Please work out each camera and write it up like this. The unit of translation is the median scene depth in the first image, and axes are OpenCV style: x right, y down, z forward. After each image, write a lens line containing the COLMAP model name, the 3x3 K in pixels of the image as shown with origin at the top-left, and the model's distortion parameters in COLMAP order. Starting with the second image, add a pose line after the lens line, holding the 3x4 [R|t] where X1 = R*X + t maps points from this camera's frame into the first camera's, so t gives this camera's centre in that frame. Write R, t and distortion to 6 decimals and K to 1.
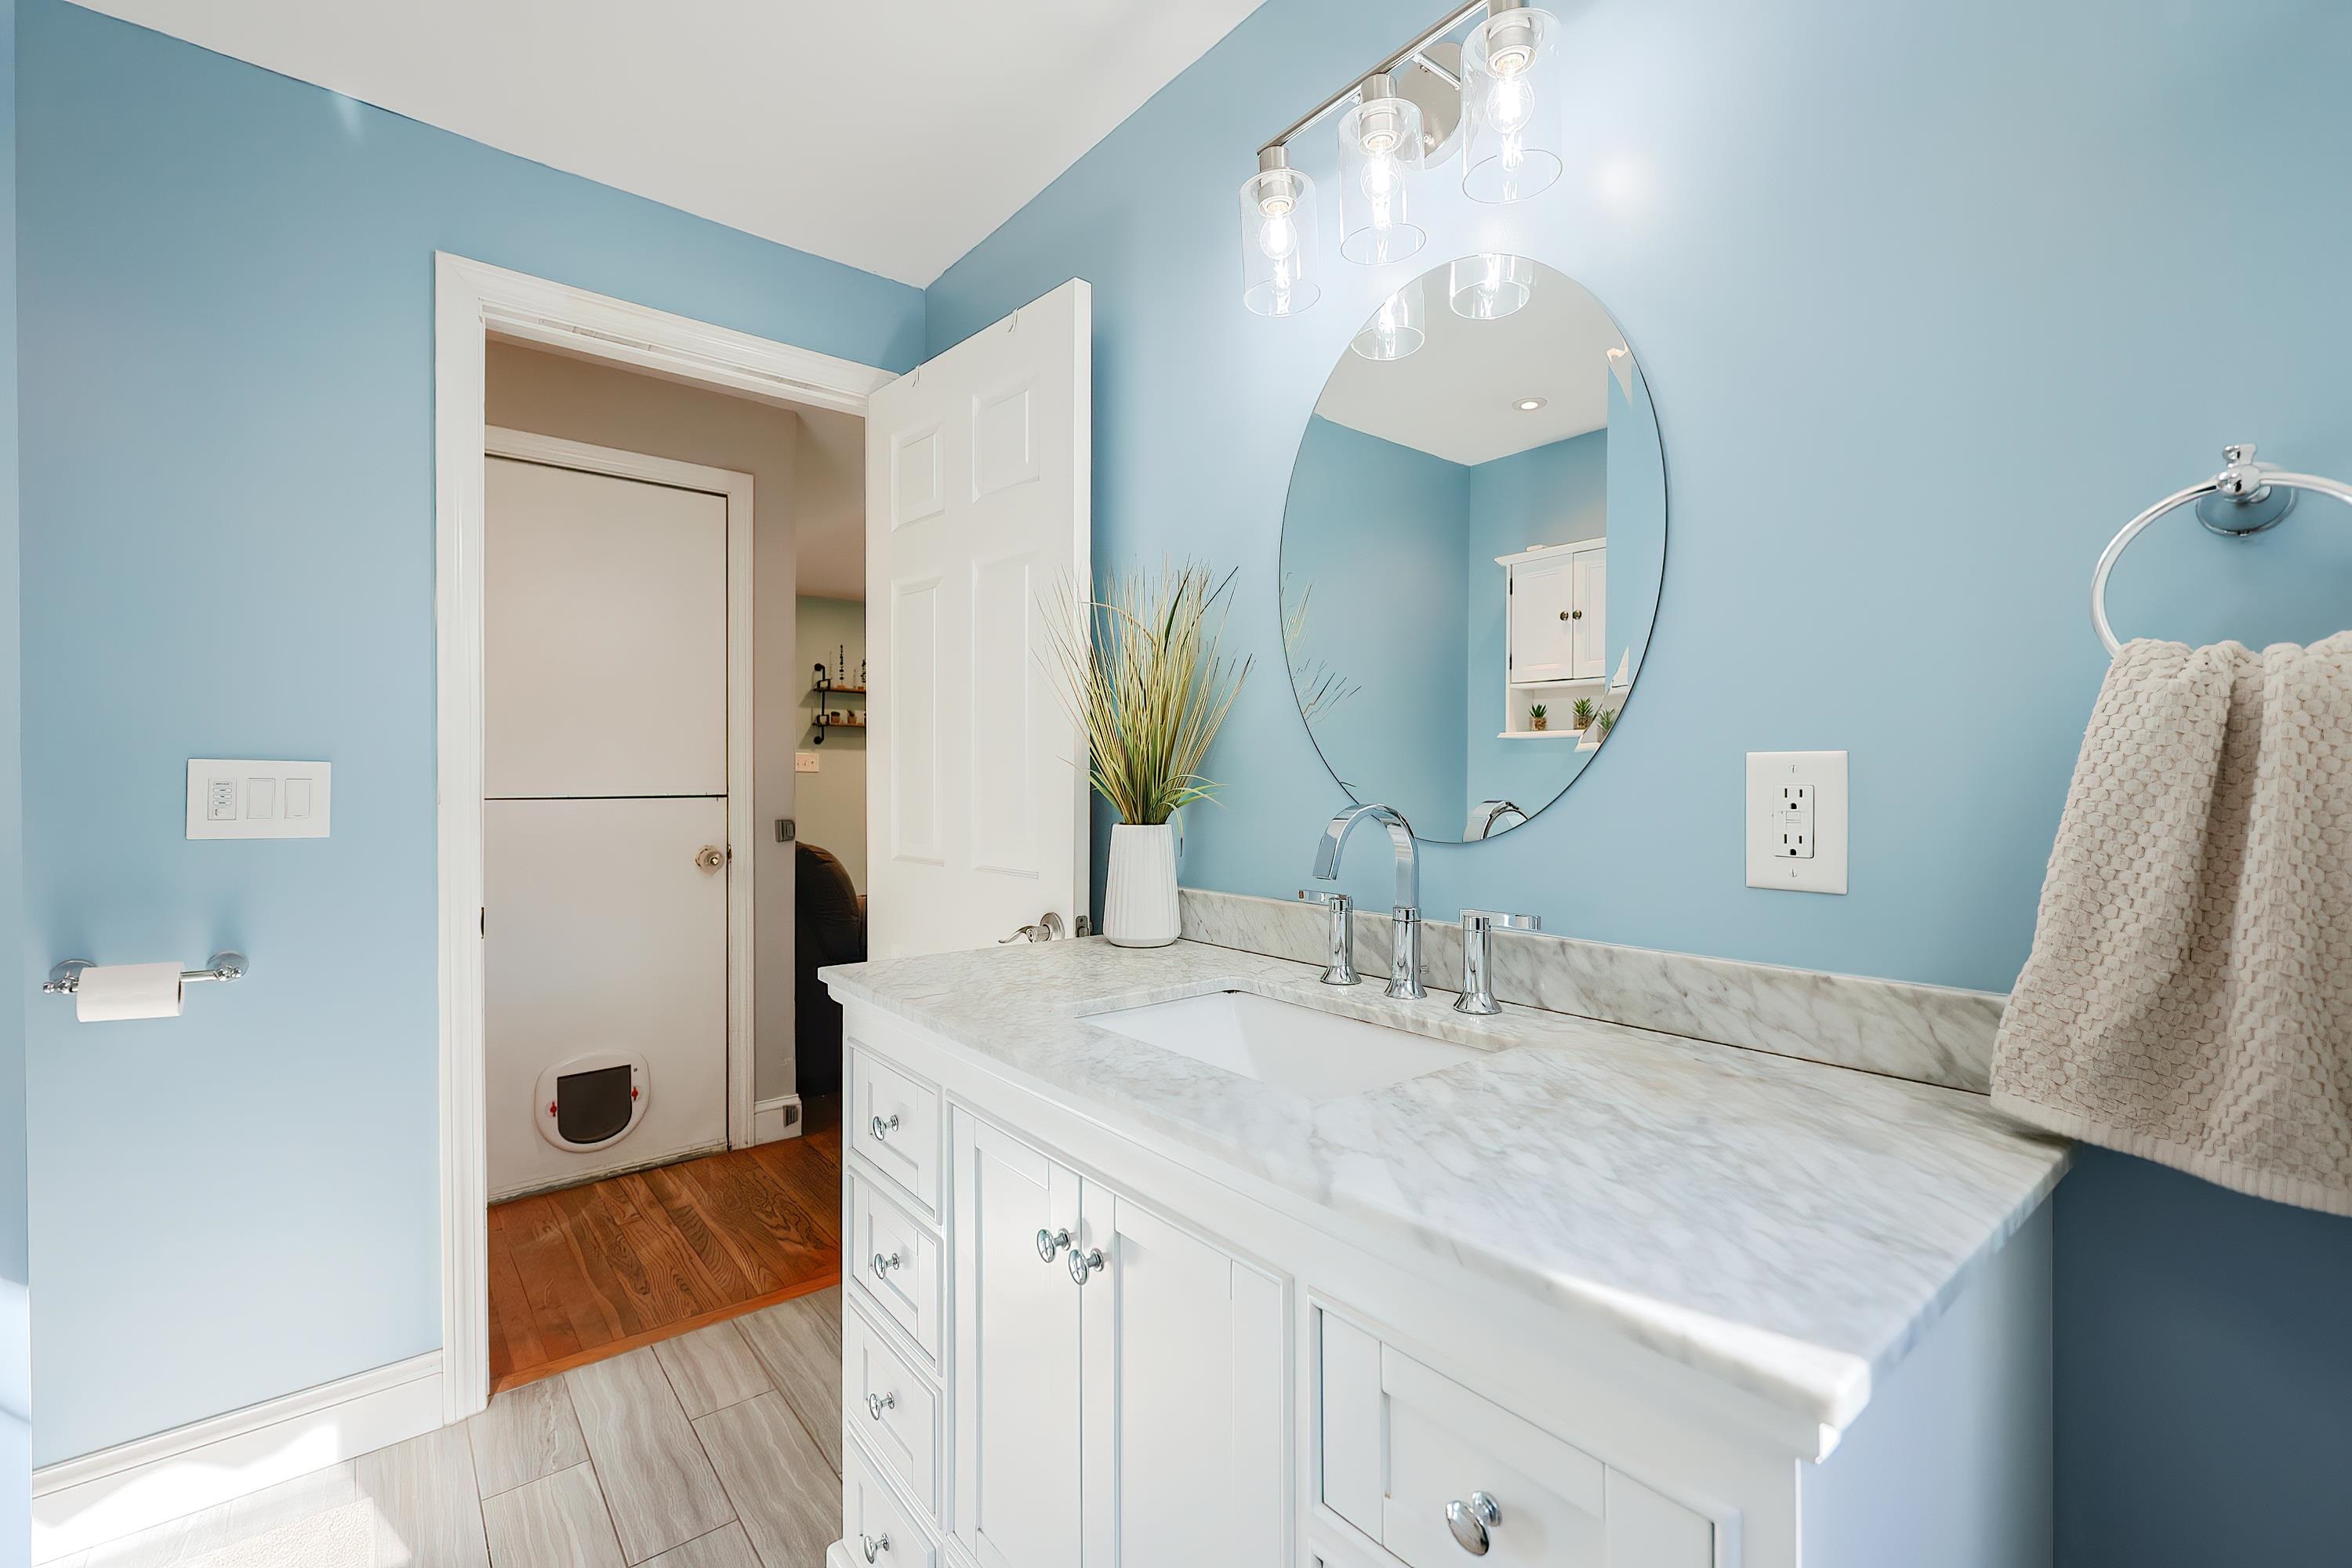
lens RADIAL K [[1034.7, 0, 1197.9], [0, 1034.7, 774.8], [0, 0, 1]] dist [-0.002620, -0.000115]
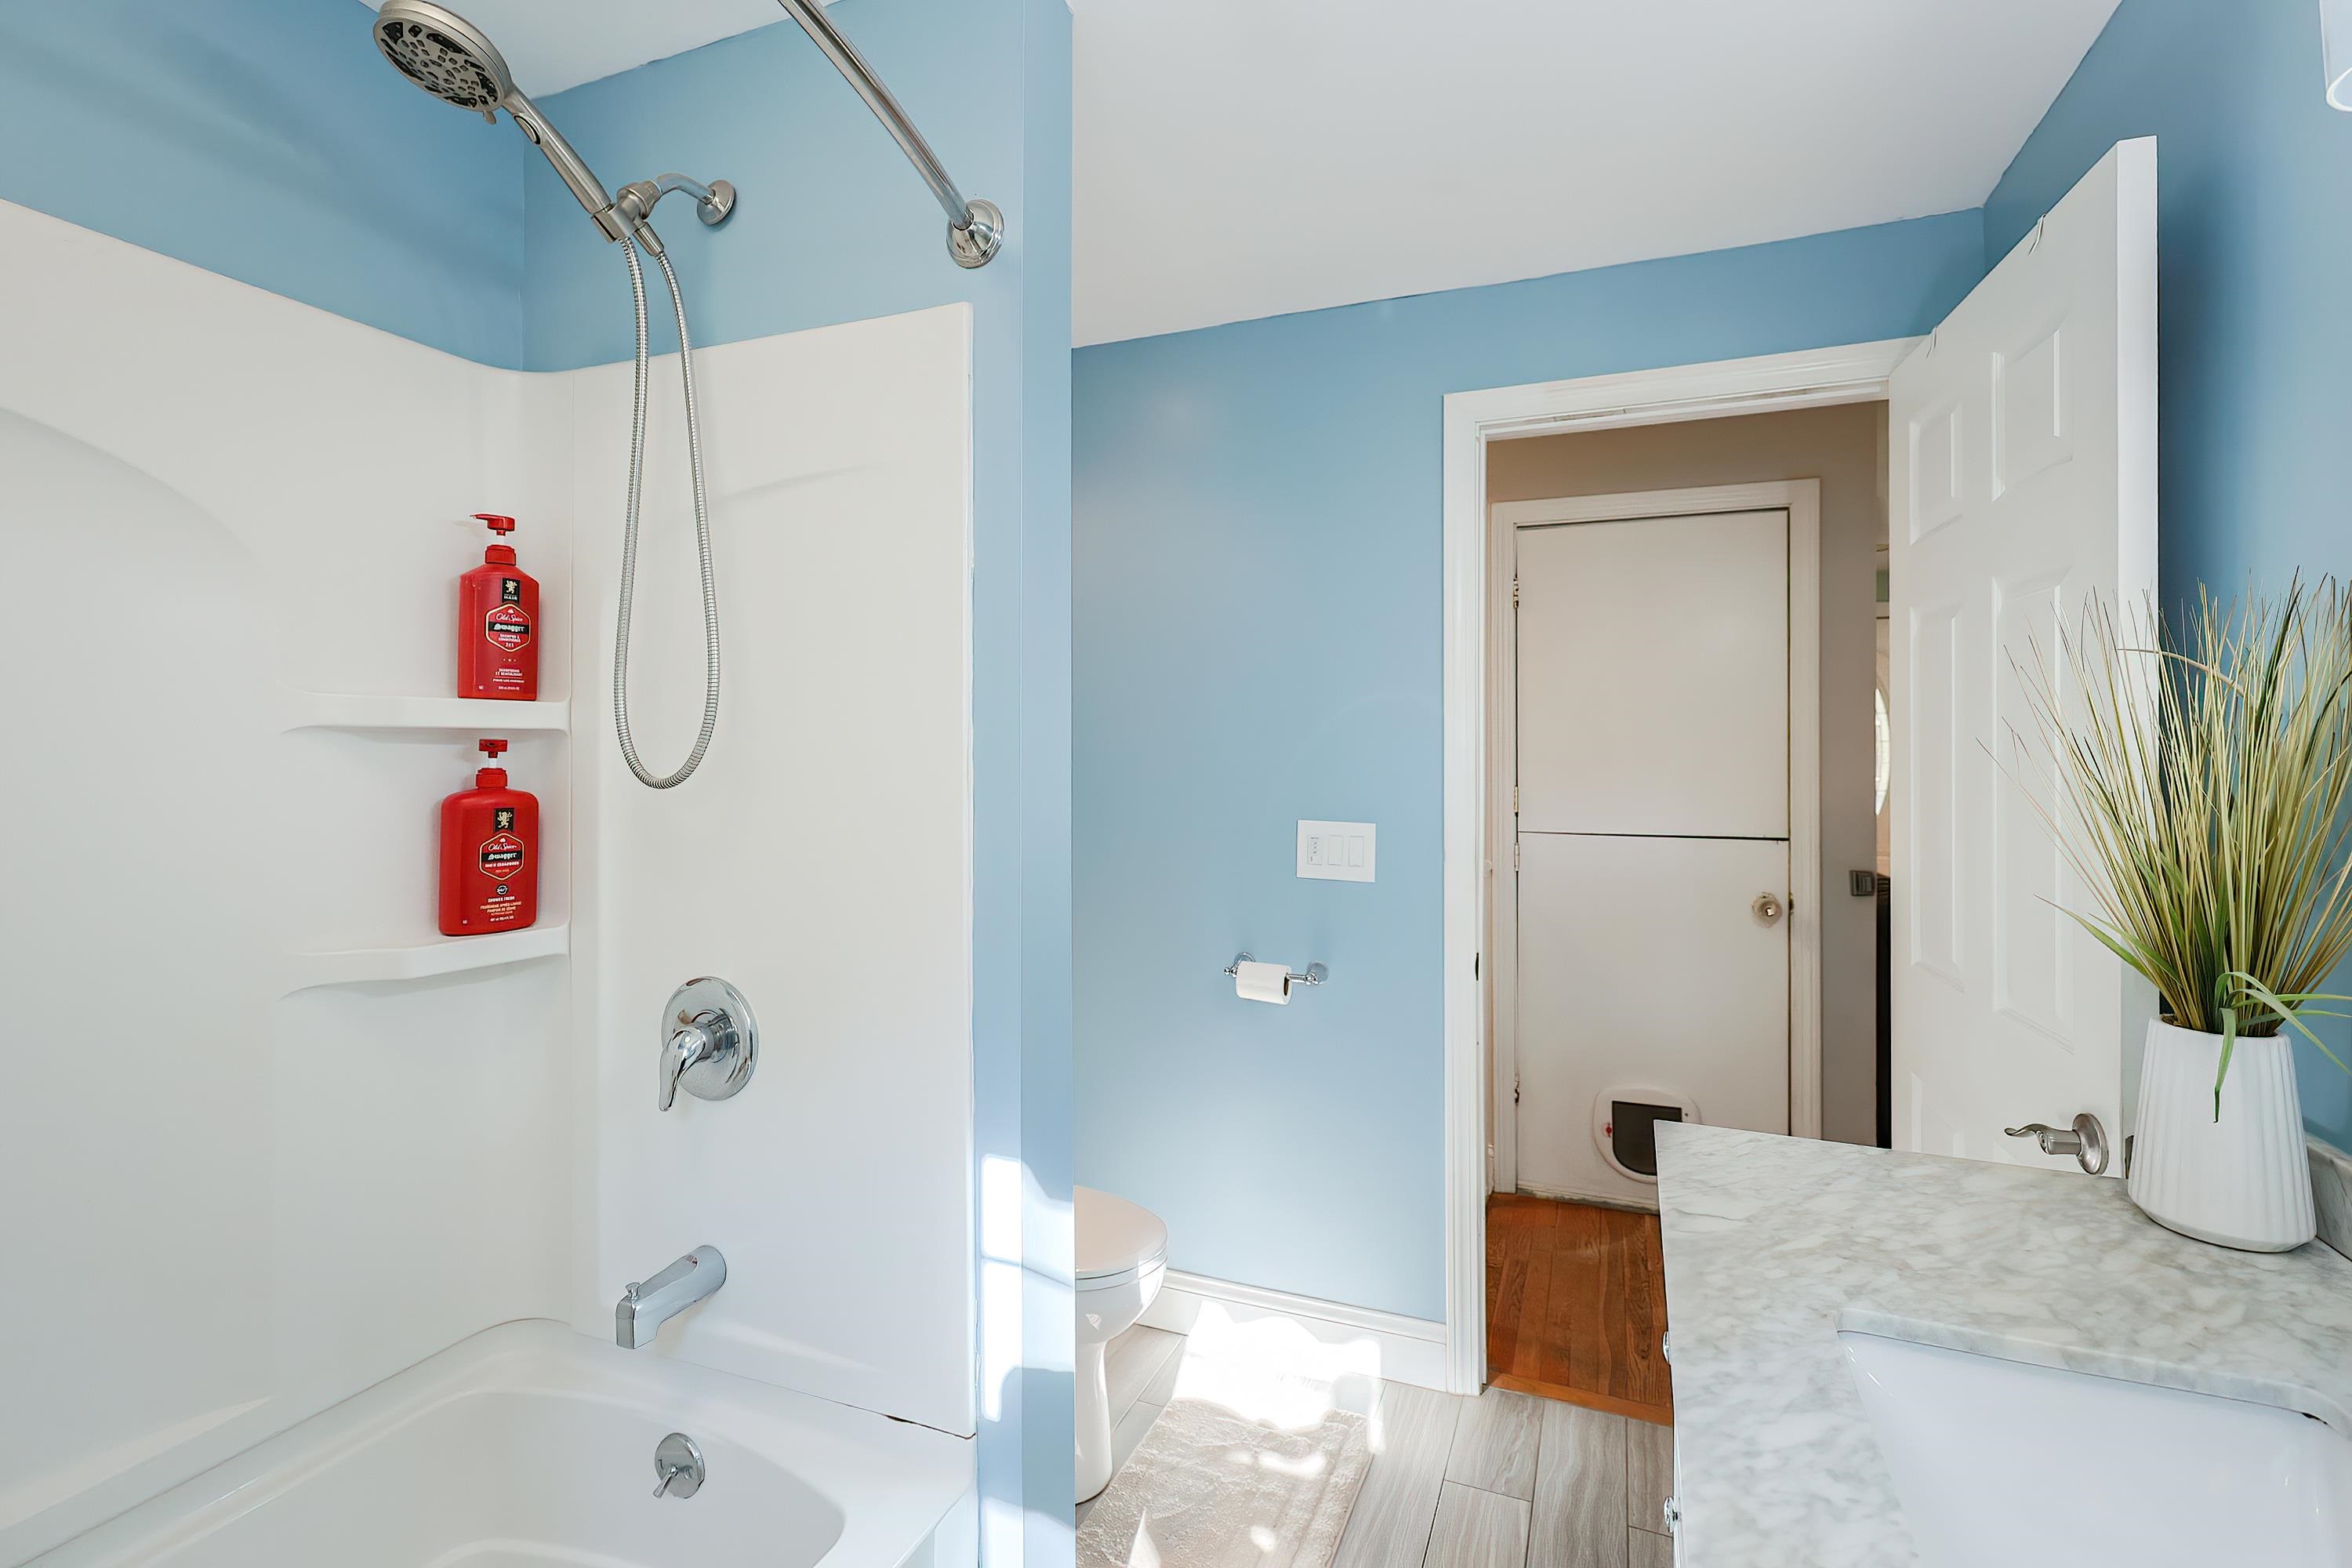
lens RADIAL K [[1038.4, 0, 1175.4], [0, 1038.4, 745.7], [0, 0, 1]] dist [-0.000582, -0.000033]
pose [[0.462061, -0.003250, -0.886842, 0.153564], [-0.002839, 0.999983, -0.005144, -0.084037], [0.886844, 0.004894, 0.462044, 0.156106]]
